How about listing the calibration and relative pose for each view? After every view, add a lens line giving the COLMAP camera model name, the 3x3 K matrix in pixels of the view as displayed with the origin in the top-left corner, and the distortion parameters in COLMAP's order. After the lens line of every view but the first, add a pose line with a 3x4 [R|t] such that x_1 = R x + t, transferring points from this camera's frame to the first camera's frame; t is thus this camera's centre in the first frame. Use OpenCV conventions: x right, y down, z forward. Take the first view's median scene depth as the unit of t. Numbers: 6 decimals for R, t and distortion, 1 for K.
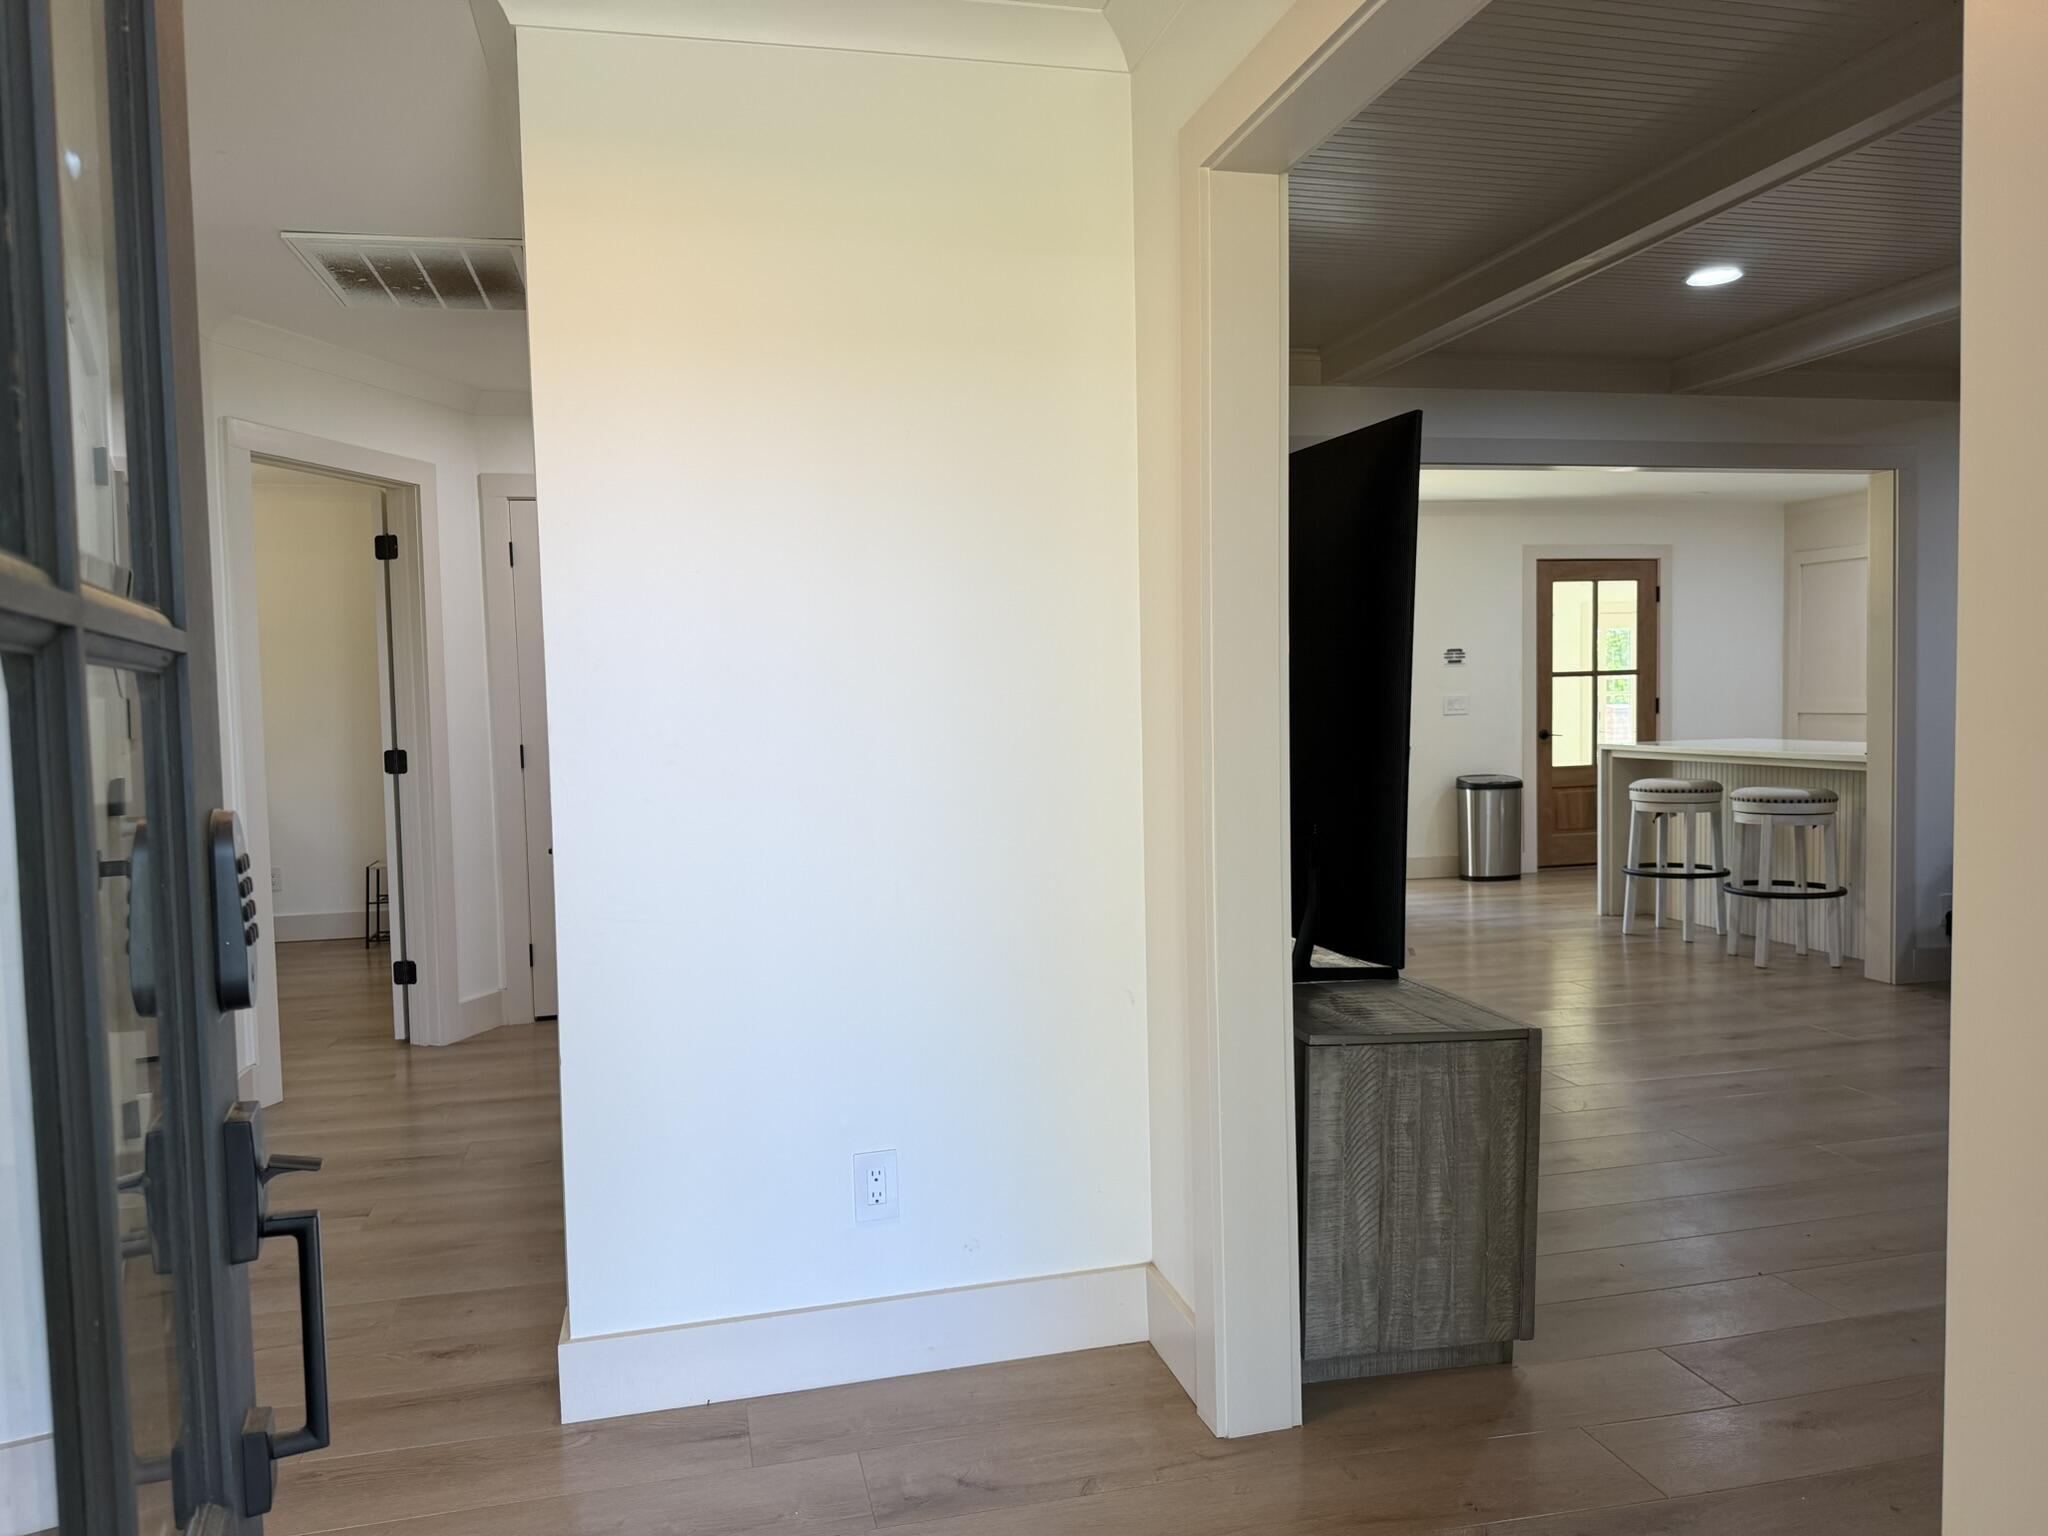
lens RADIAL K [[1444.4, 0, 1027.3], [0, 1444.4, 779.3], [0, 0, 1]] dist [0.072676, -0.095546]
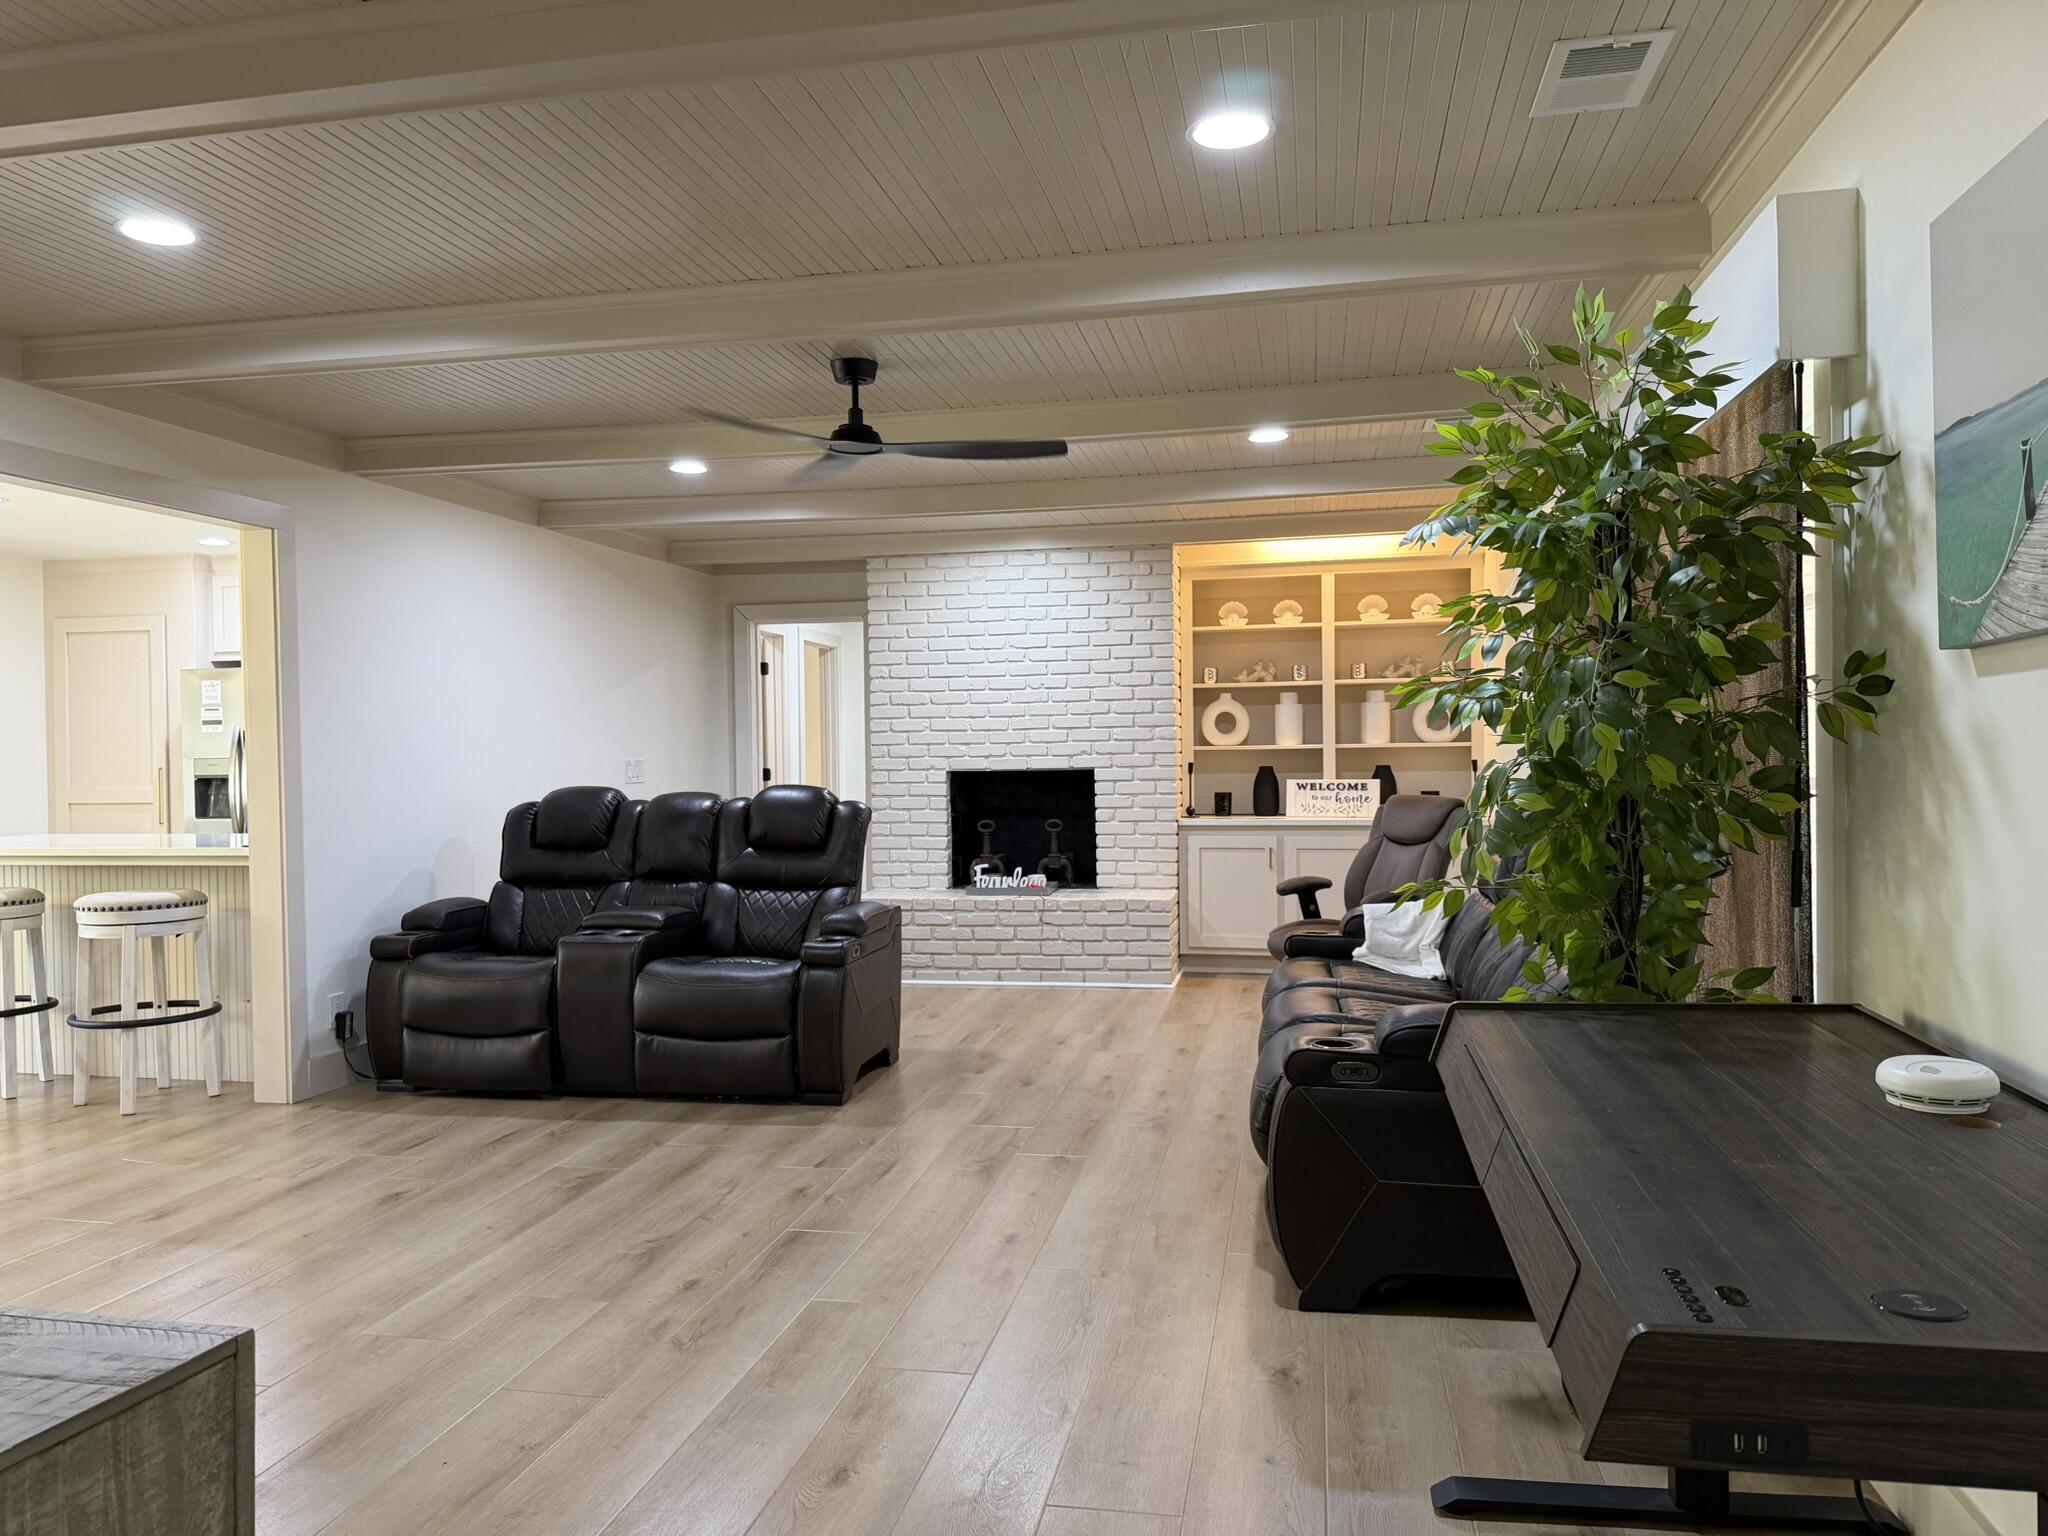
lens RADIAL K [[1439.5, 0, 1031.9], [0, 1439.5, 779.3], [0, 0, 1]] dist [0.050395, -0.063359]
pose [[0.425887, 0.004758, 0.904764, -0.016719], [0.054361, 0.998045, -0.030837, -0.005047], [-0.903142, 0.062317, 0.424796, 0.191815]]
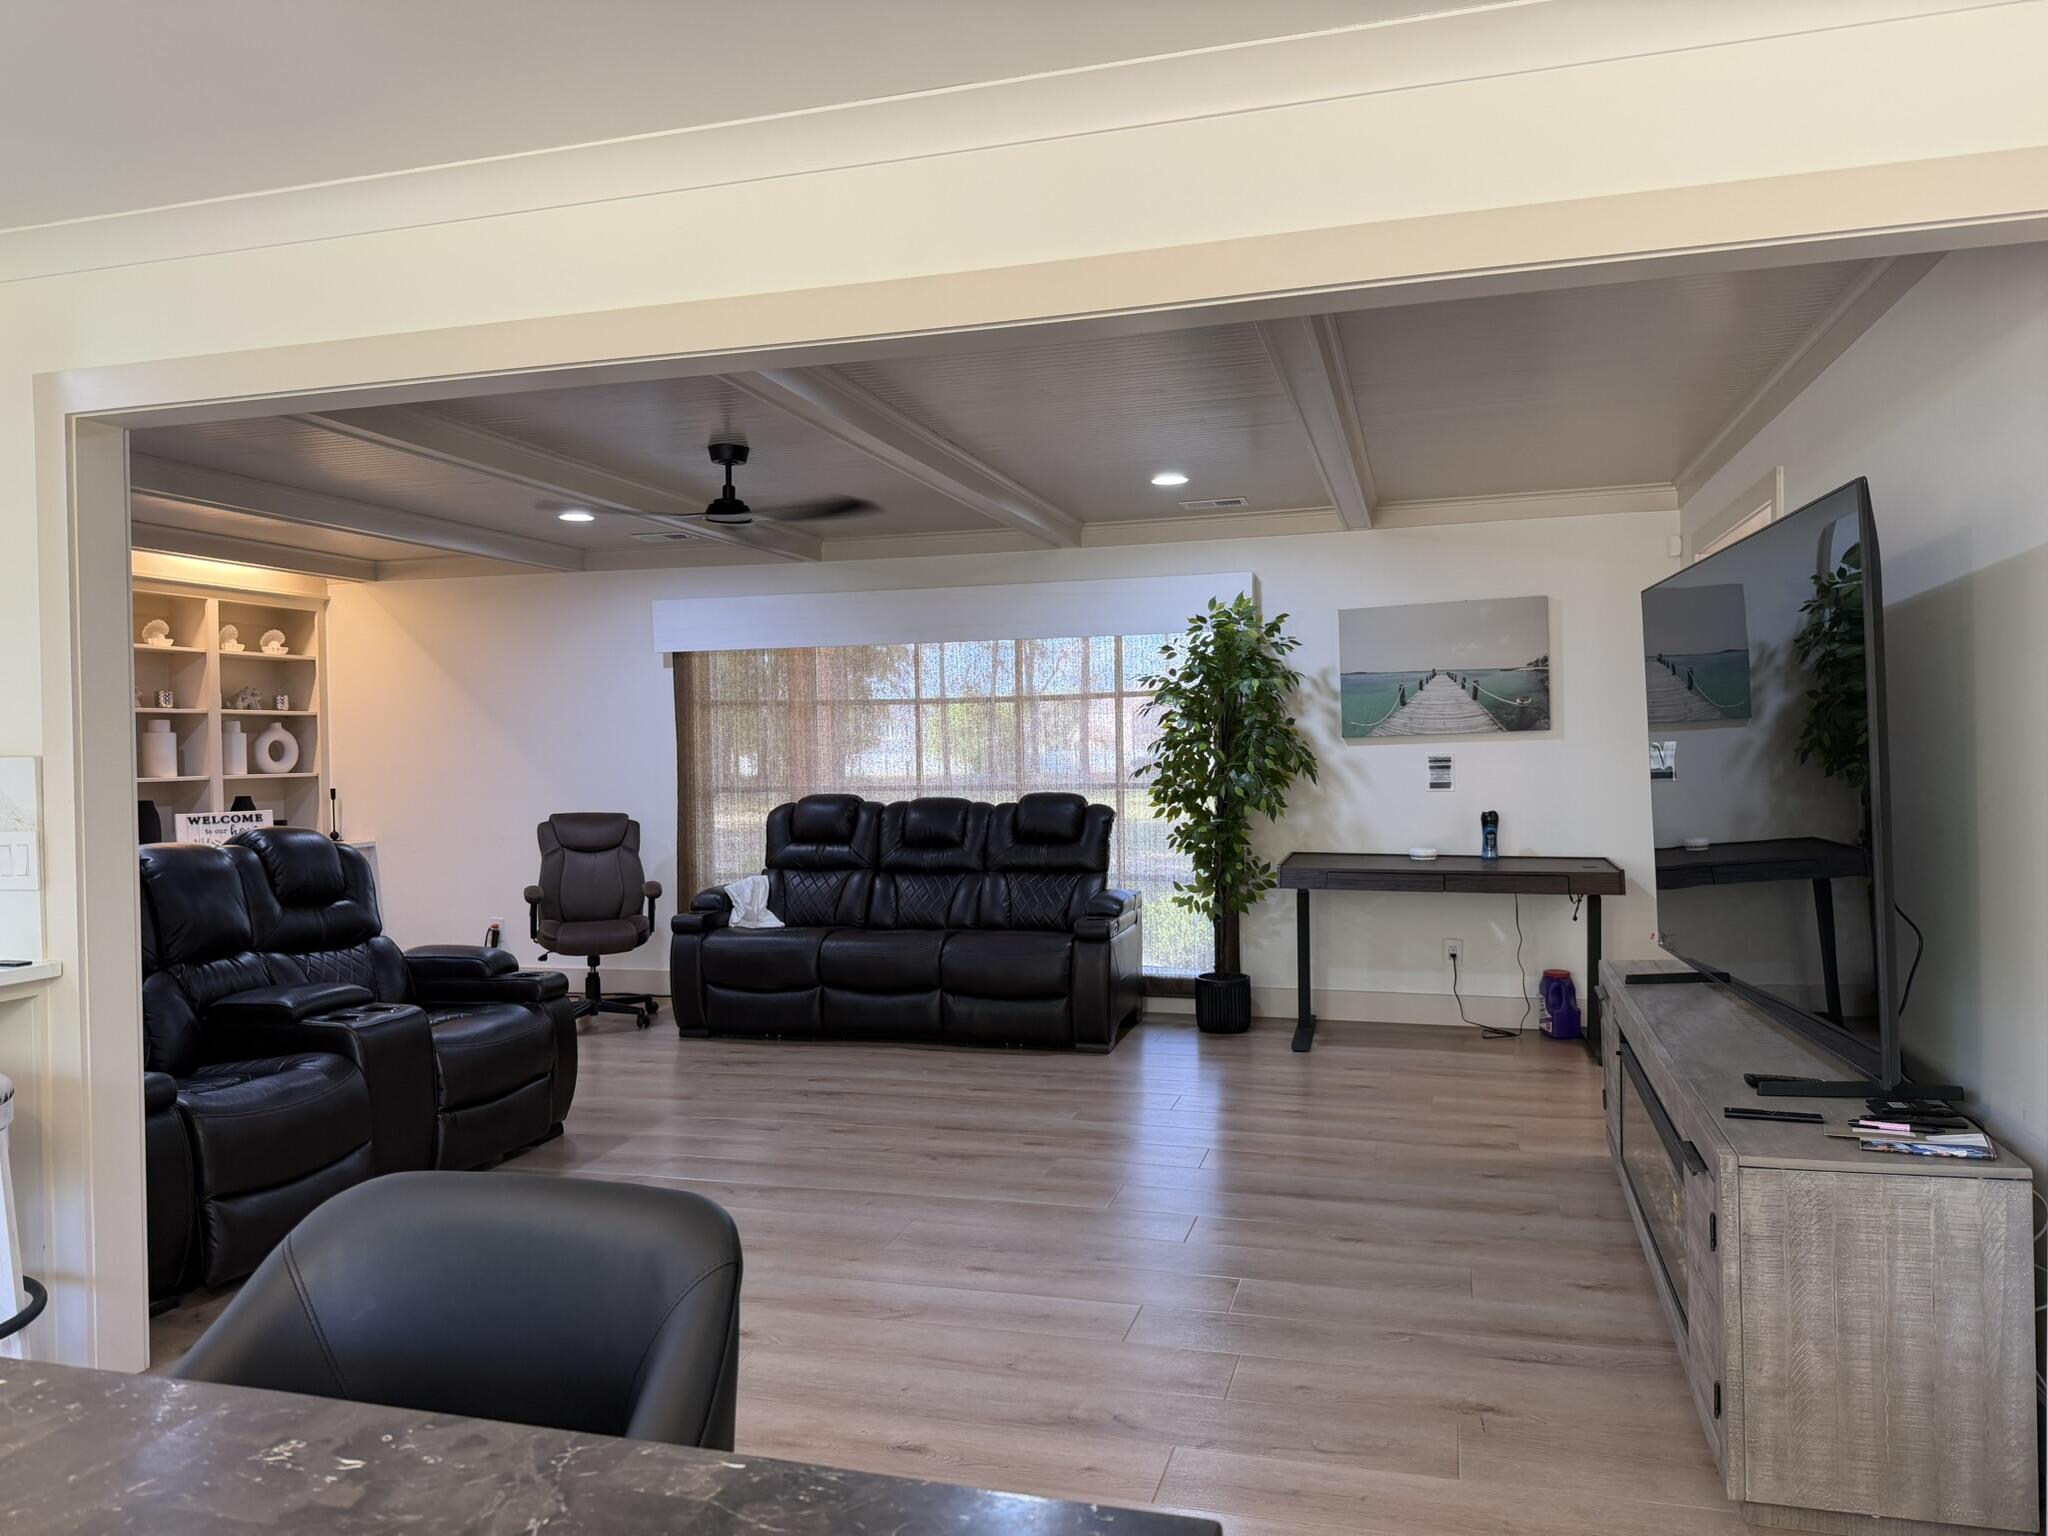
lens RADIAL K [[1437.7, 0, 1022.7], [0, 1437.7, 725.6], [0, 0, 1]] dist [0.117787, -0.090877]
pose [[-0.860746, 0.052167, 0.506354, 0.023681], [0.075170, 0.996855, 0.025080, -0.081075], [-0.503454, 0.059651, -0.861961, 1.202090]]
